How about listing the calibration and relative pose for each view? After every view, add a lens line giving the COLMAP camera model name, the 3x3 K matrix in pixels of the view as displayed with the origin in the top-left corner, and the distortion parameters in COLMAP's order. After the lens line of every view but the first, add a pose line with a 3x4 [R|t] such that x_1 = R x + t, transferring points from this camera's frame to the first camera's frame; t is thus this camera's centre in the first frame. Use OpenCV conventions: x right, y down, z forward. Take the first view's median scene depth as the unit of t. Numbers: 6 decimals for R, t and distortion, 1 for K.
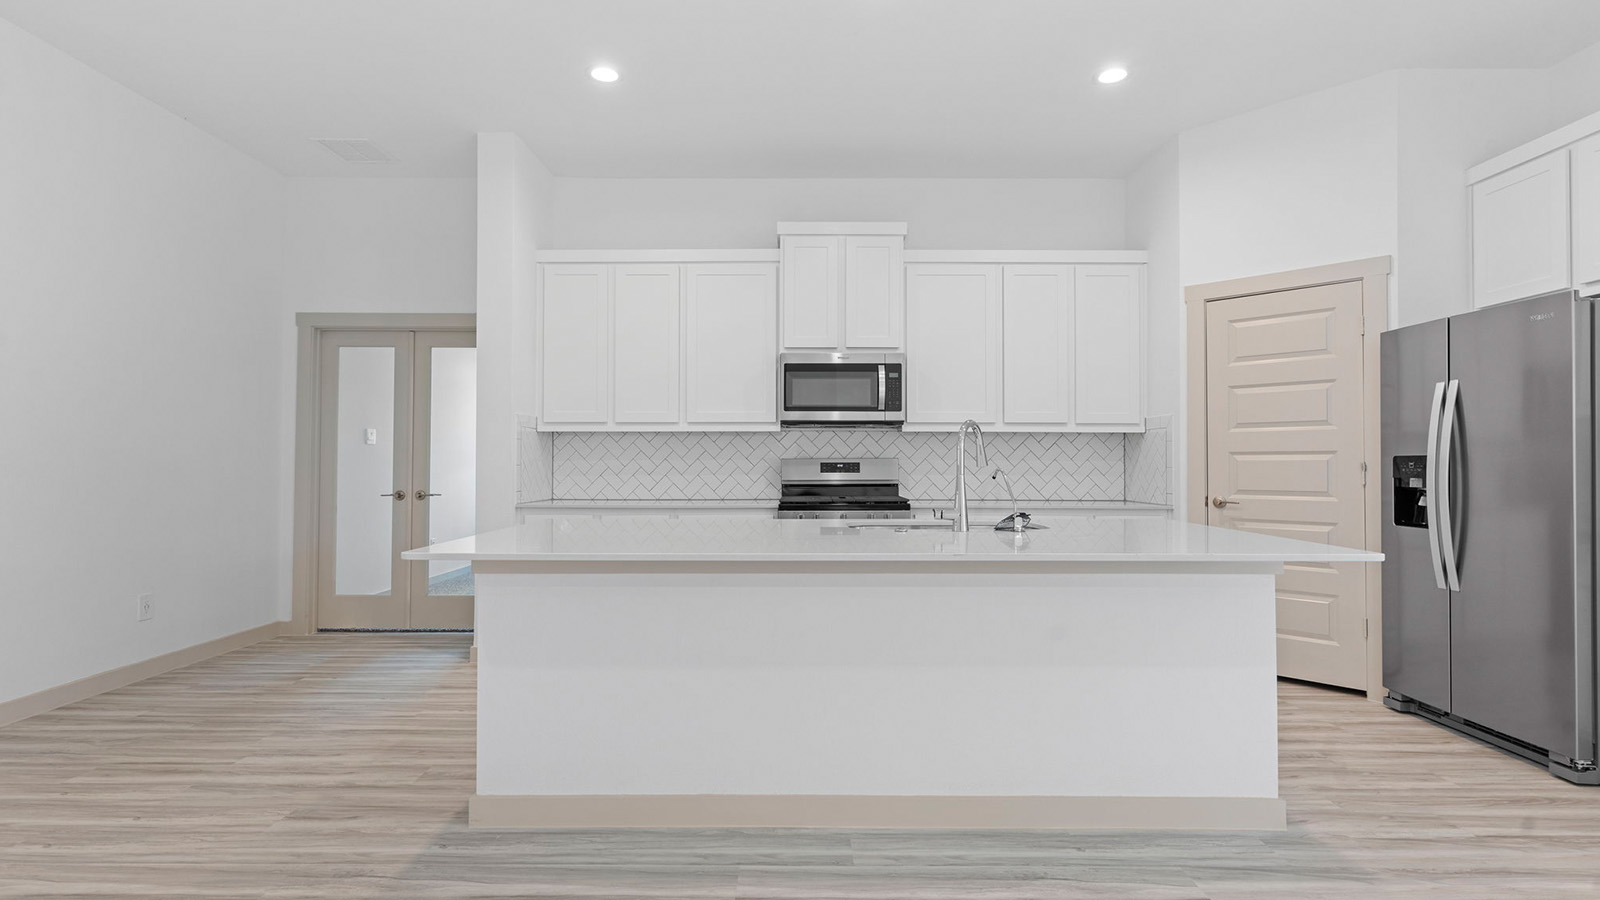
lens RADIAL K [[767.0, 0, 794.0], [0, 767.0, 451.1], [0, 0, 1]] dist [0.002282, 0.000145]
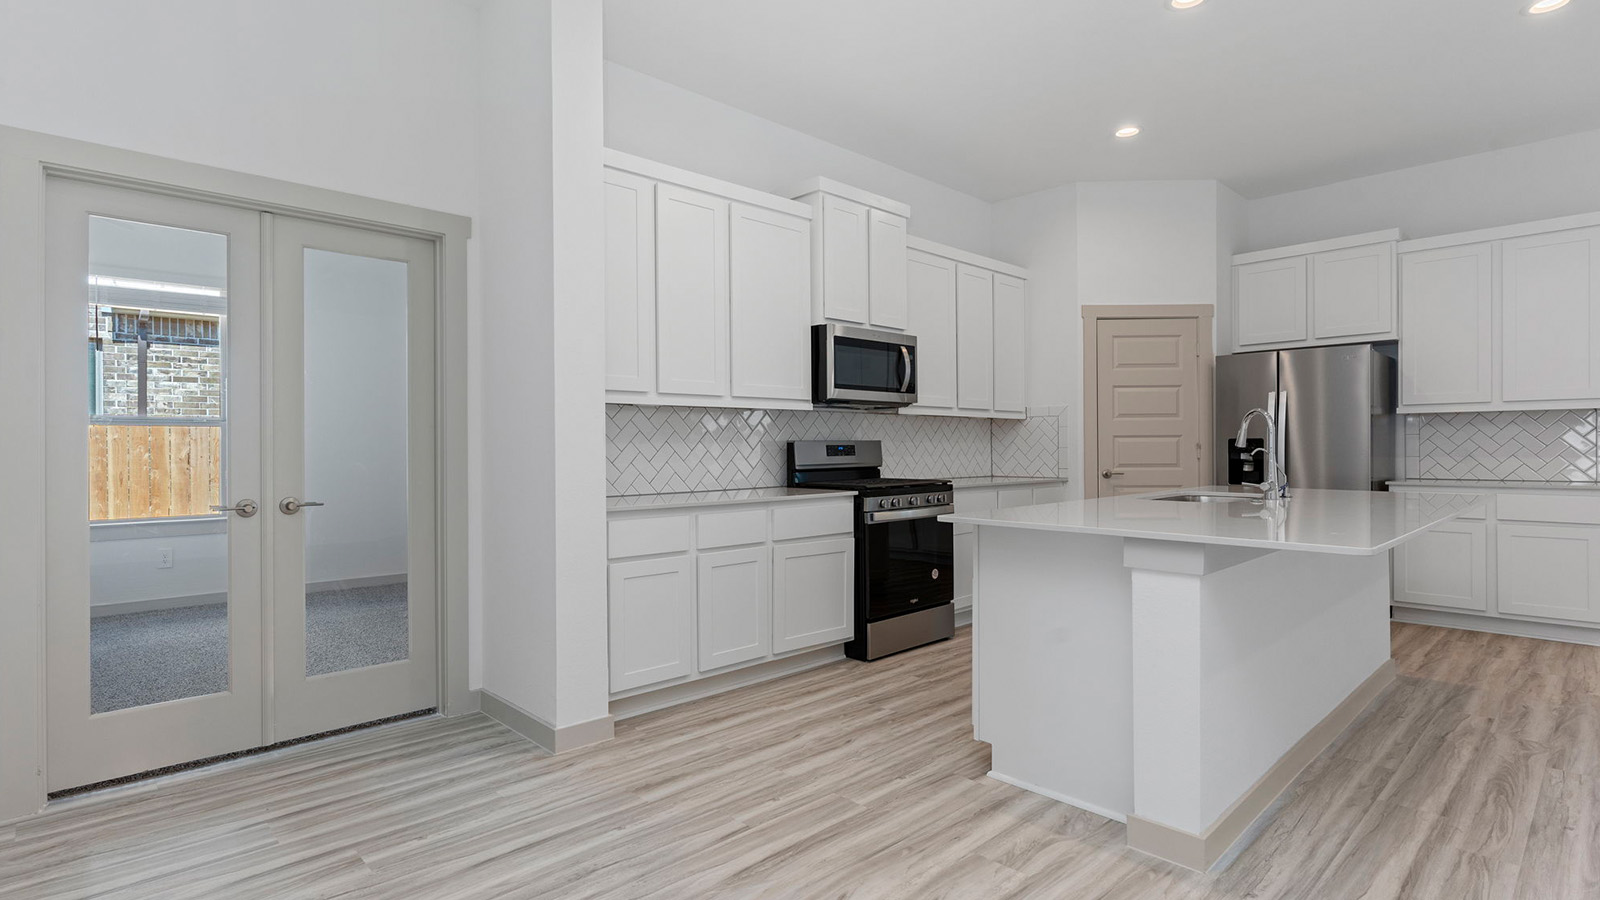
lens RADIAL K [[794.7, 0, 798.4], [0, 794.7, 446.3], [0, 0, 1]] dist [-0.000410, -0.000025]
pose [[0.720273, -0.004583, 0.693676, -0.745120], [-0.004838, 0.999921, 0.011629, 0.005974], [-0.693674, -0.011732, 0.720194, 0.377532]]
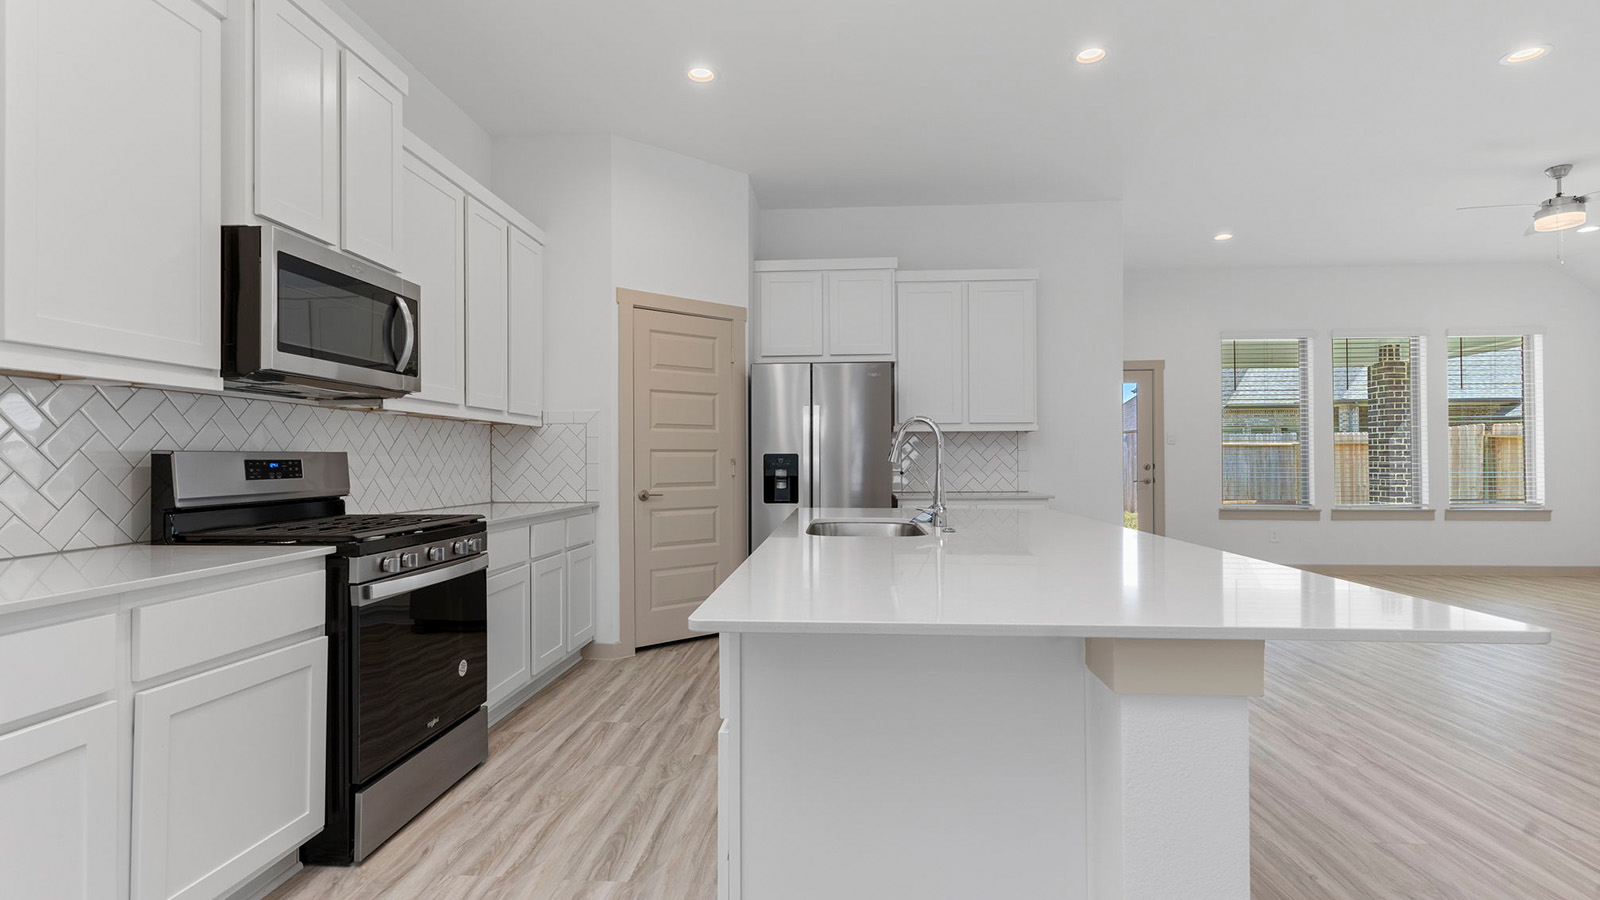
lens RADIAL K [[767.0, 0, 794.0], [0, 767.0, 451.1], [0, 0, 1]] dist [0.002282, 0.000145]
pose [[0.067075, 0.009916, 0.997699, -0.496802], [-0.012271, 0.999883, -0.009112, 0.010835], [-0.997672, -0.011632, 0.067189, 0.696601]]
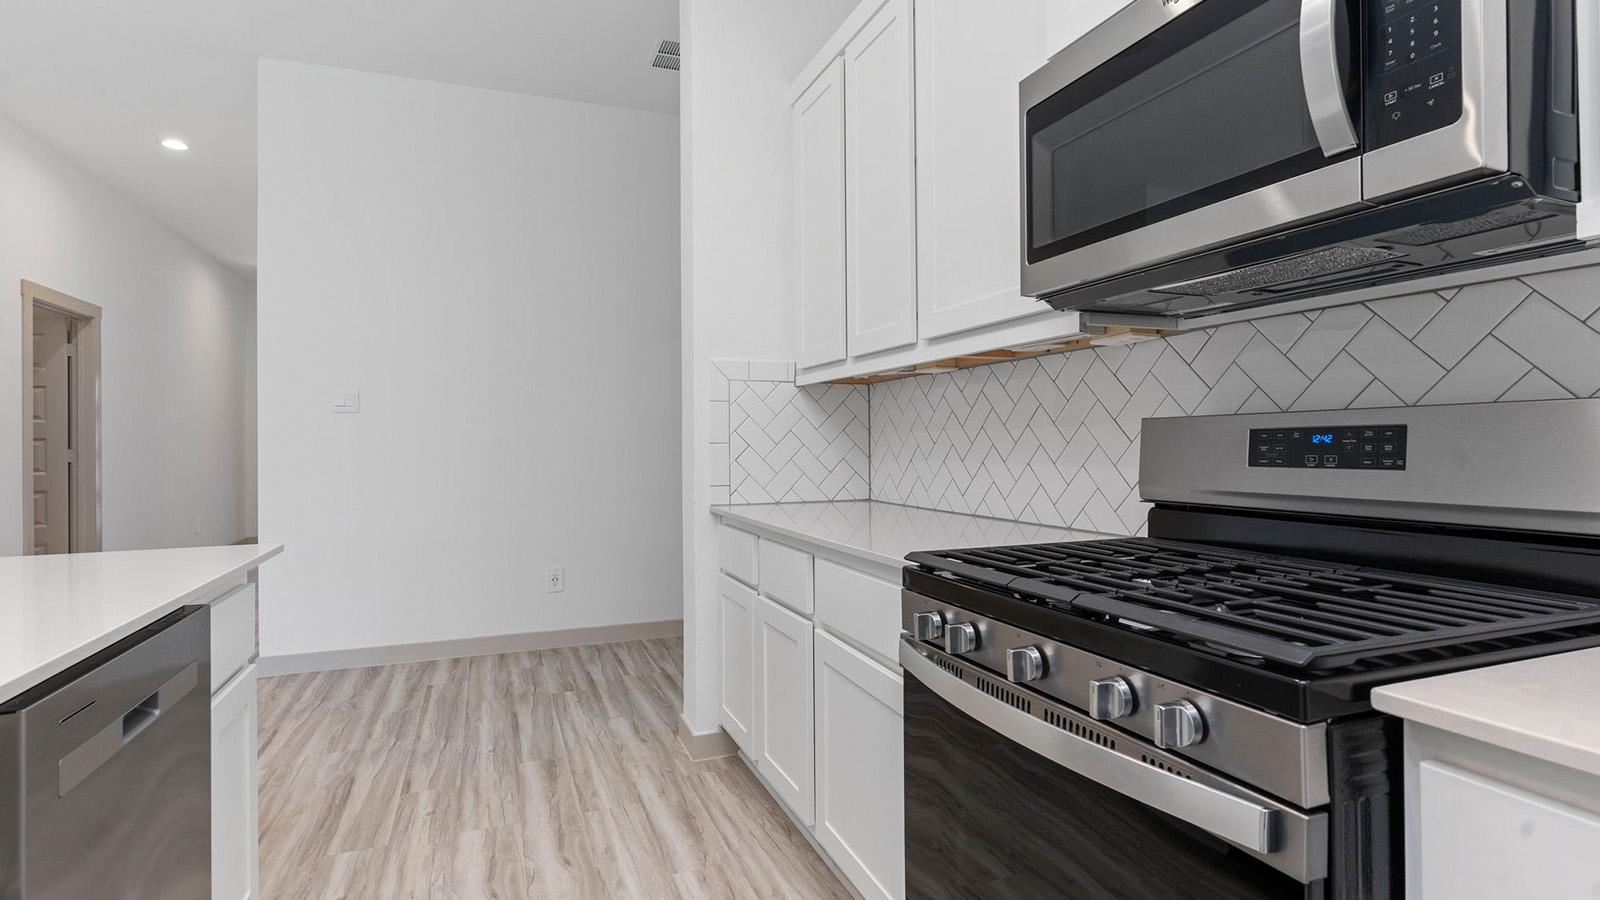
lens RADIAL K [[794.7, 0, 798.4], [0, 794.7, 446.3], [0, 0, 1]] dist [-0.000410, -0.000025]
pose [[0.364247, 0.000099, -0.931302, 0.267524], [0.026592, 0.999591, 0.010507, 0.015859], [0.930923, -0.028592, 0.364095, 0.855484]]
